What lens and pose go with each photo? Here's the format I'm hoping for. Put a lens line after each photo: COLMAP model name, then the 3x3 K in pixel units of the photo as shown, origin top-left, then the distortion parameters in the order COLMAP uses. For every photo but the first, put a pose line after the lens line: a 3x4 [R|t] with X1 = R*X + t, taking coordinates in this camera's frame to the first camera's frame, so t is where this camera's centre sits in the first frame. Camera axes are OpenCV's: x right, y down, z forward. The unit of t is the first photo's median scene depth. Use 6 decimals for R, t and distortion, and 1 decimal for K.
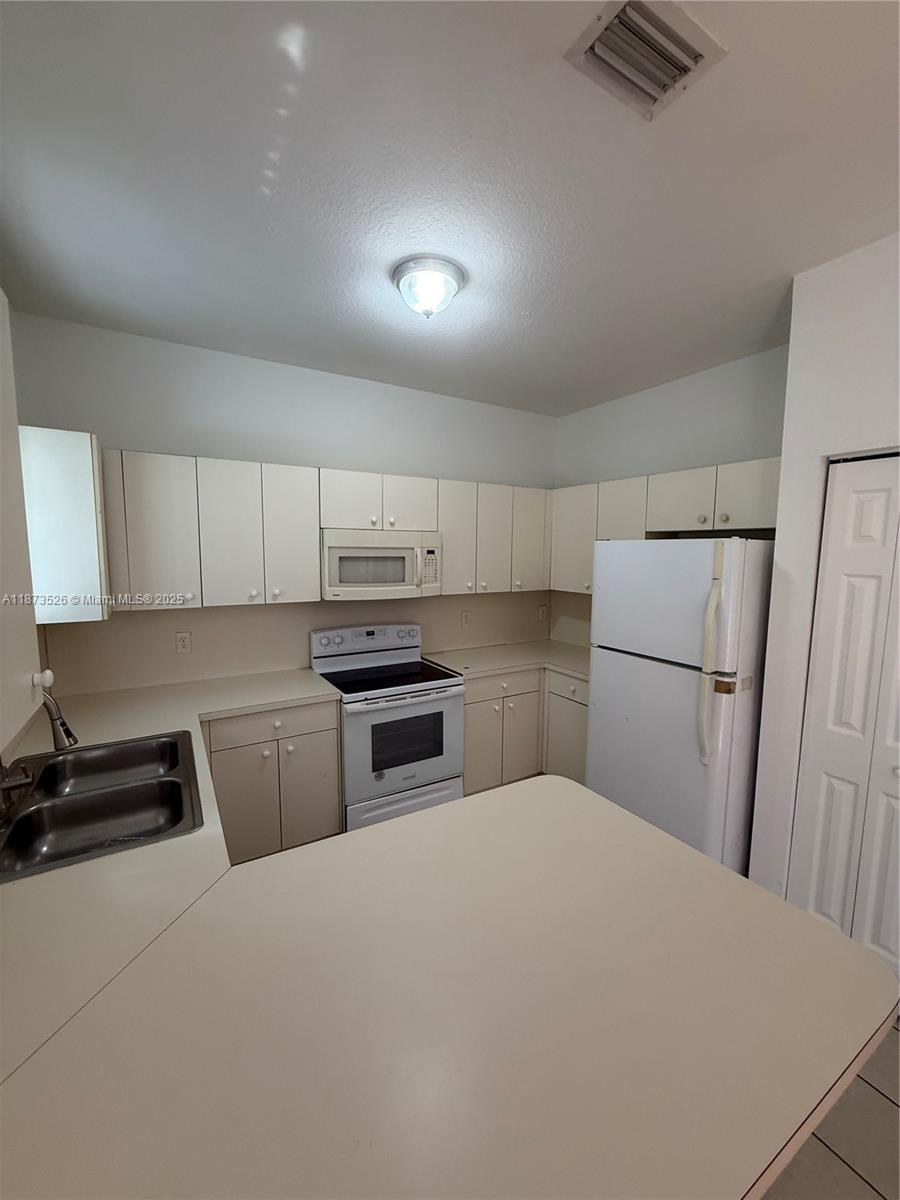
lens RADIAL K [[477.1, 0, 453.0], [0, 477.1, 593.2], [0, 0, 1]] dist [0.000639, -0.001135]
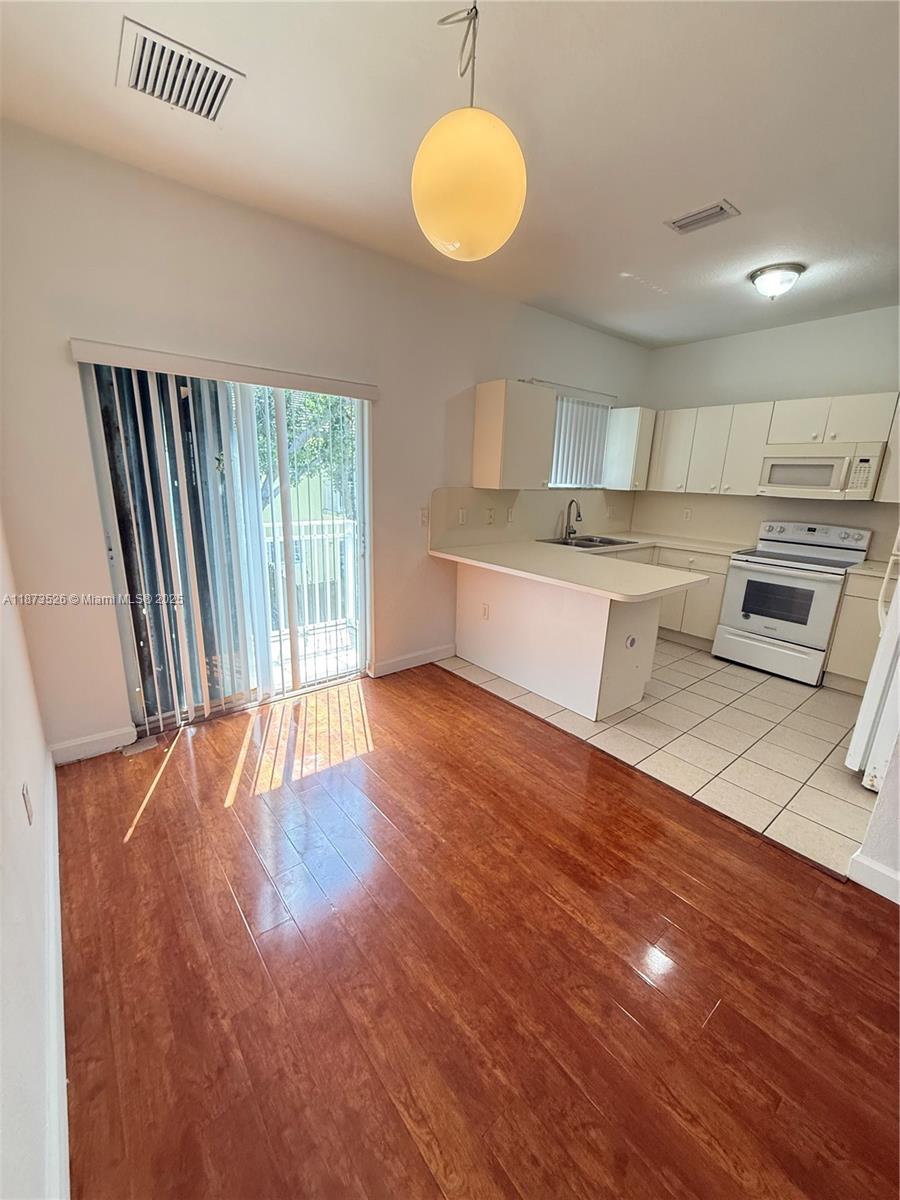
lens RADIAL K [[477.1, 0, 452.9], [0, 477.1, 598.1], [0, 0, 1]] dist [0.000639, -0.001135]
pose [[0.149830, 0.248929, -0.956862, 1.044786], [-0.113329, 0.965732, 0.233491, 0.080887], [0.982195, 0.073457, 0.172906, -0.146715]]
